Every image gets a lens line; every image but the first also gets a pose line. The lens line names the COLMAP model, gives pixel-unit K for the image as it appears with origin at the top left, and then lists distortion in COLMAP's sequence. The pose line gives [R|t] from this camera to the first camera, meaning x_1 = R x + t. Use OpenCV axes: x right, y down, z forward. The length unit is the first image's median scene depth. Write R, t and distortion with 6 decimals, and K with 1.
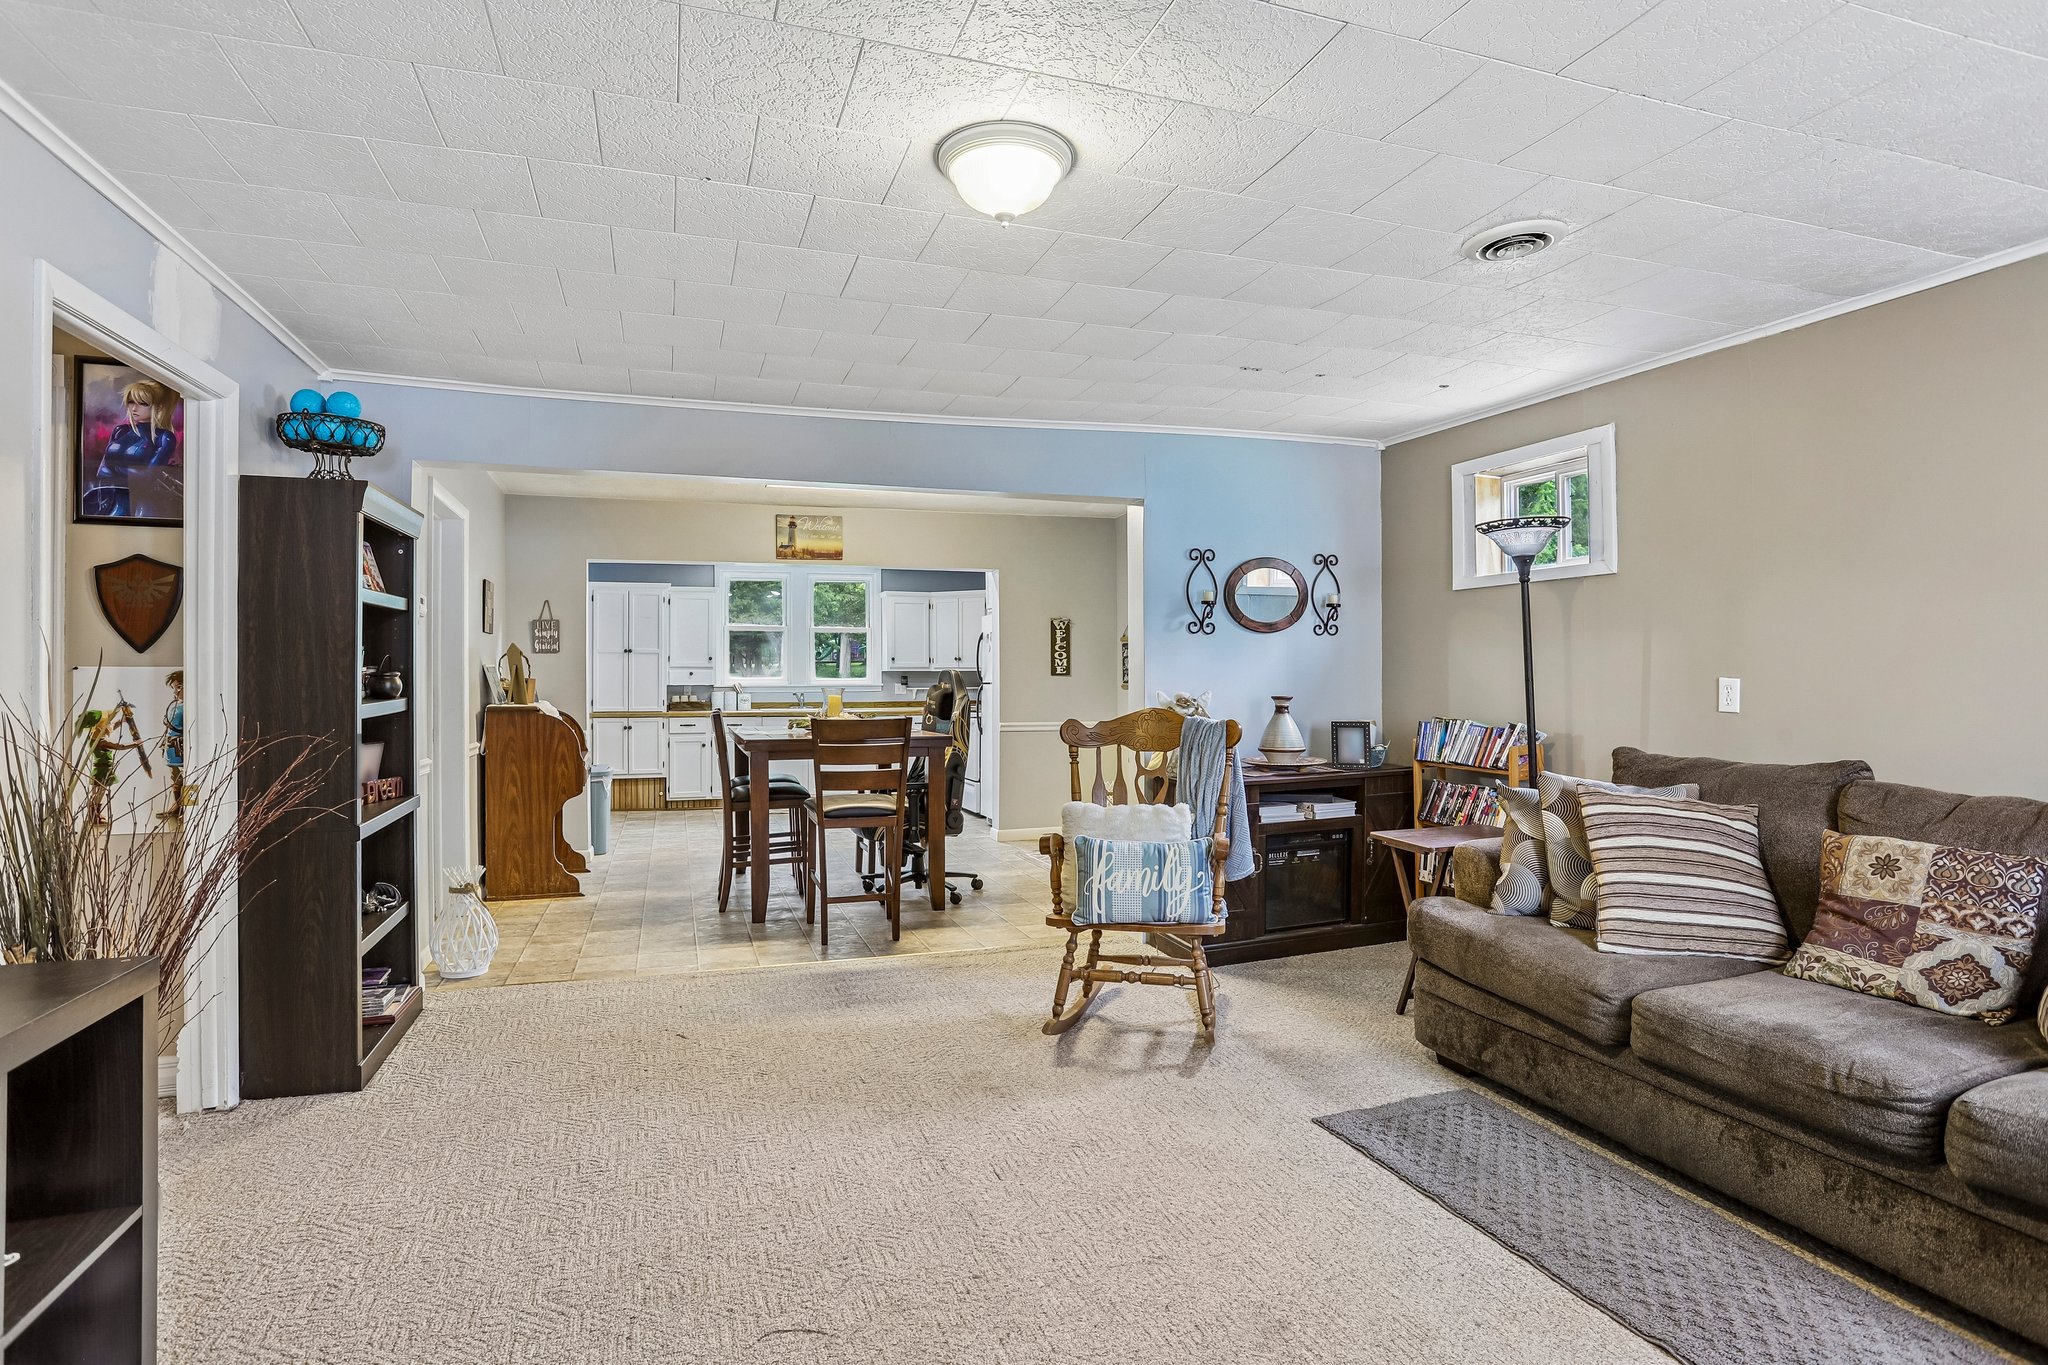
lens RADIAL K [[1039.8, 0, 1011.2], [0, 1039.8, 677.3], [0, 0, 1]] dist [-0.072195, 0.035851]
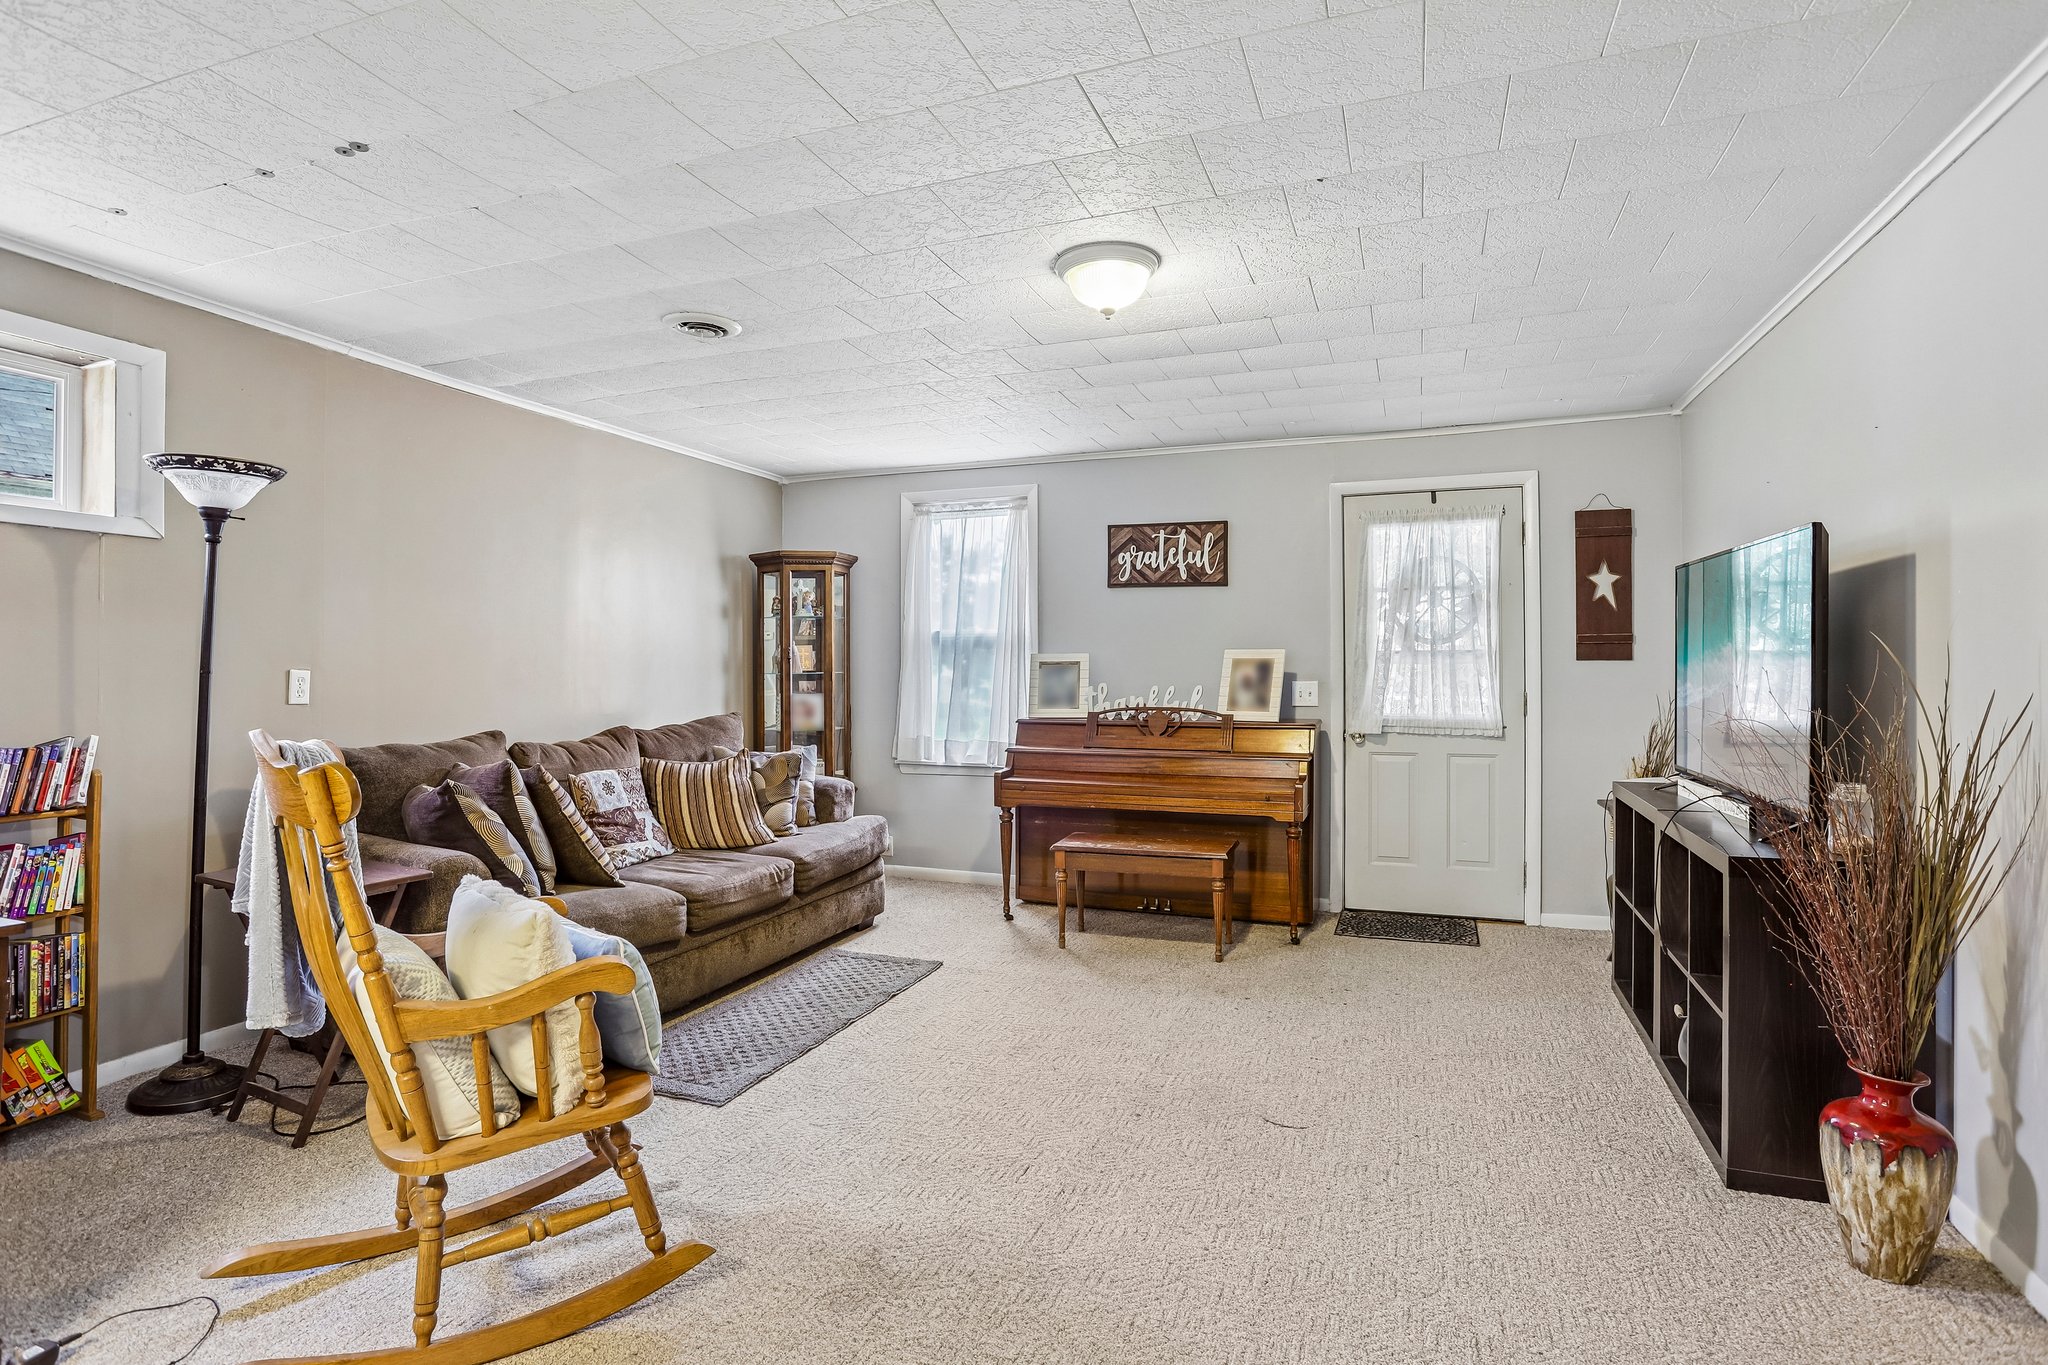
lens RADIAL K [[1039.8, 0, 1011.2], [0, 1039.8, 677.3], [0, 0, 1]] dist [-0.072195, 0.035851]
pose [[-0.765547, -0.000428, 0.643380, -0.281905], [0.003906, 0.999978, 0.005313, 0.003160], [-0.643368, 0.006580, -0.765529, 0.780156]]
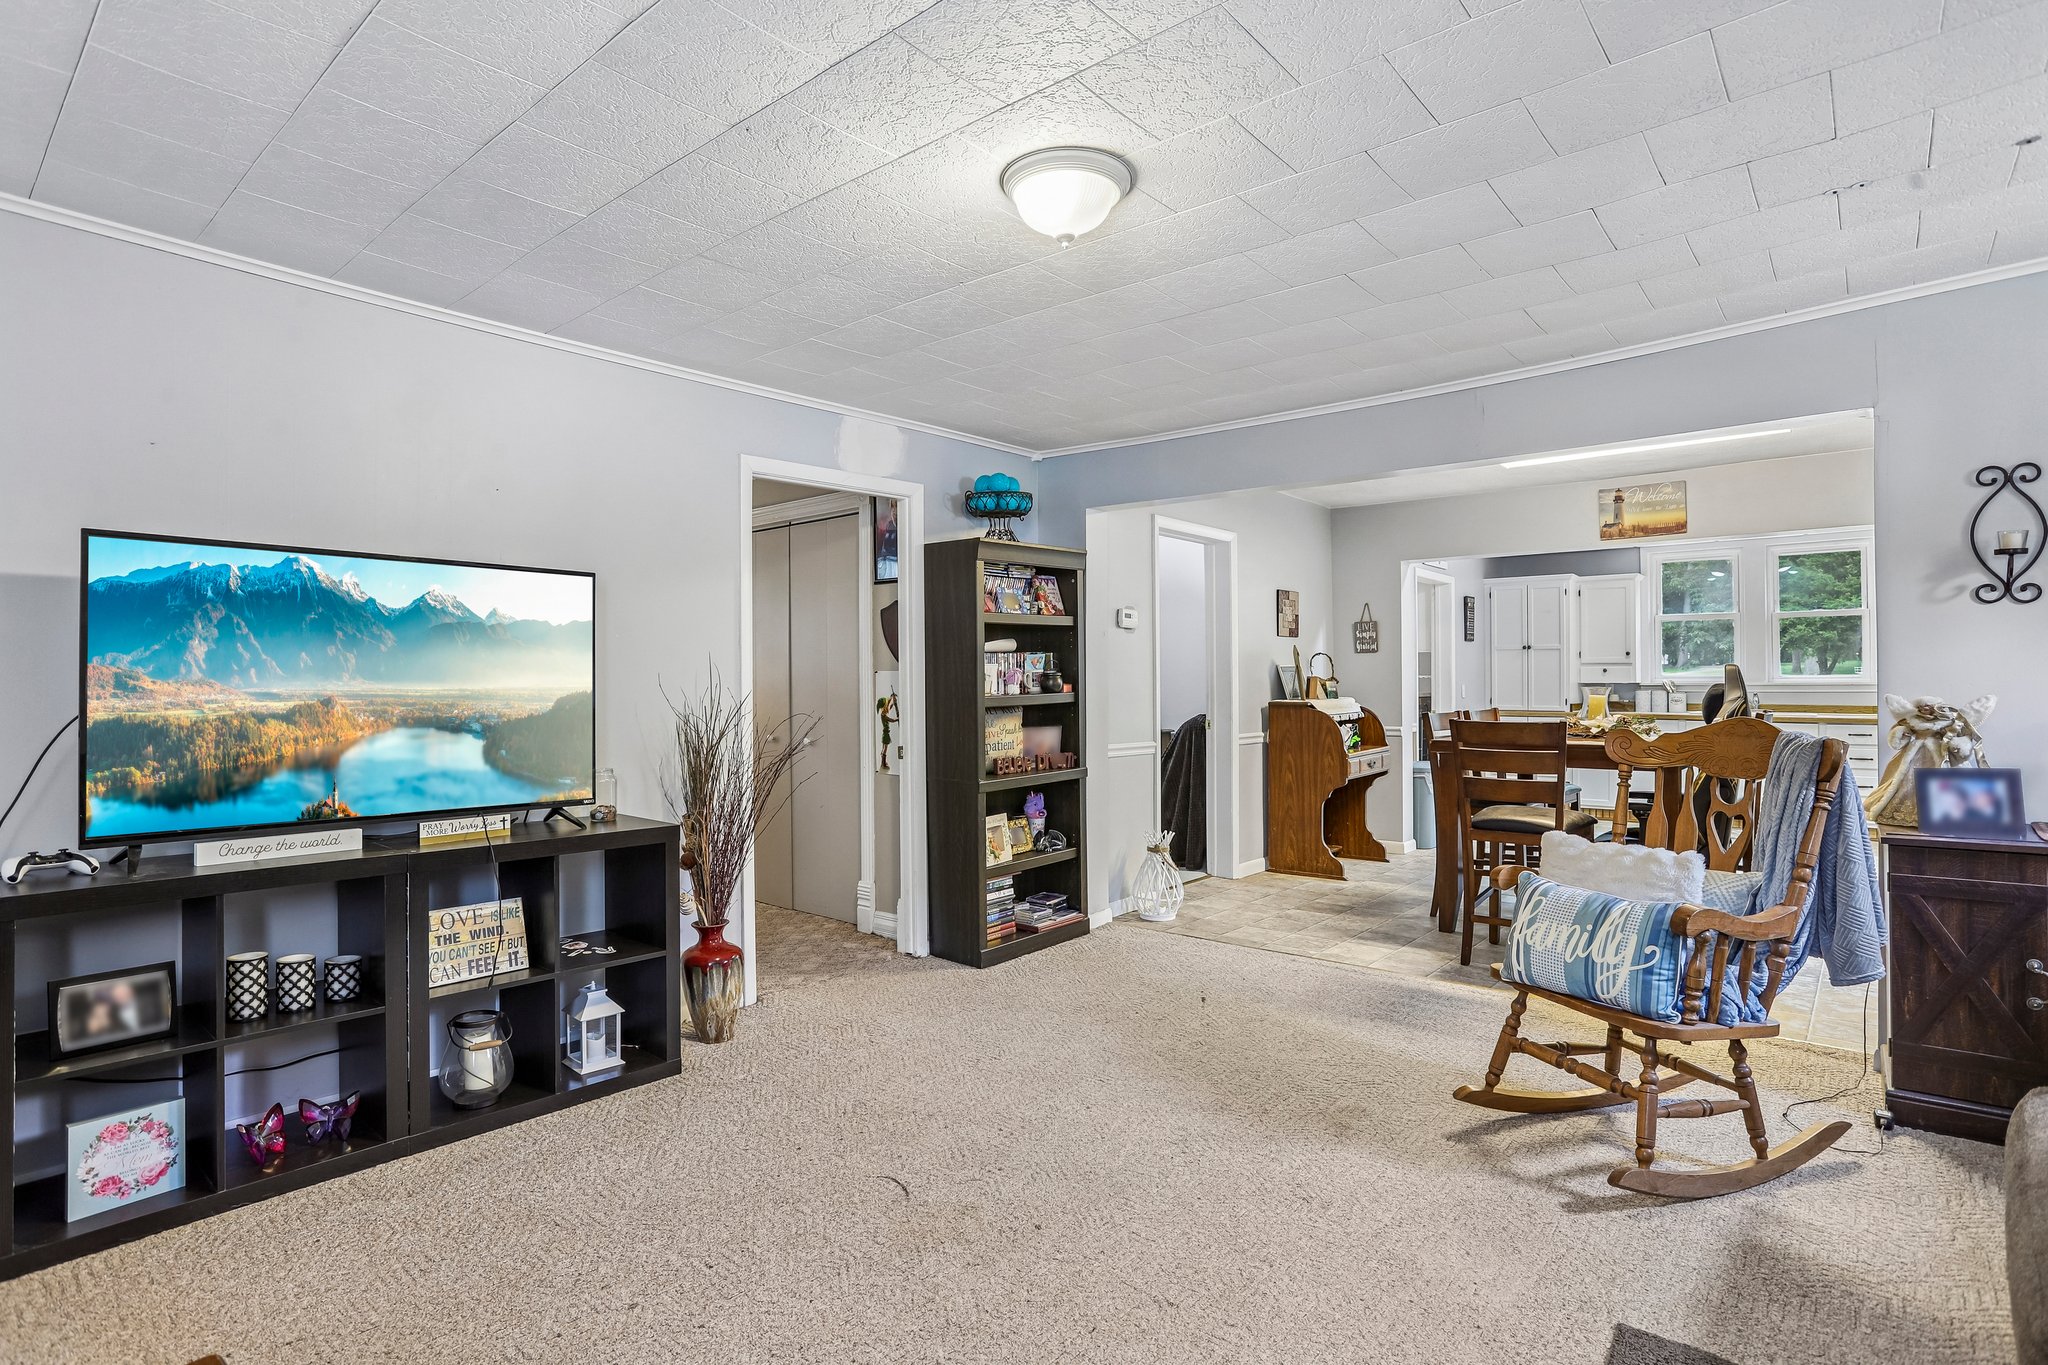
lens RADIAL K [[1039.8, 0, 1011.2], [0, 1039.8, 677.3], [0, 0, 1]] dist [-0.072195, 0.035851]
pose [[0.514580, -0.001780, -0.857440, 0.326073], [0.004005, 0.999992, 0.000328, 0.000115], [0.857433, -0.003603, 0.514583, 0.153013]]
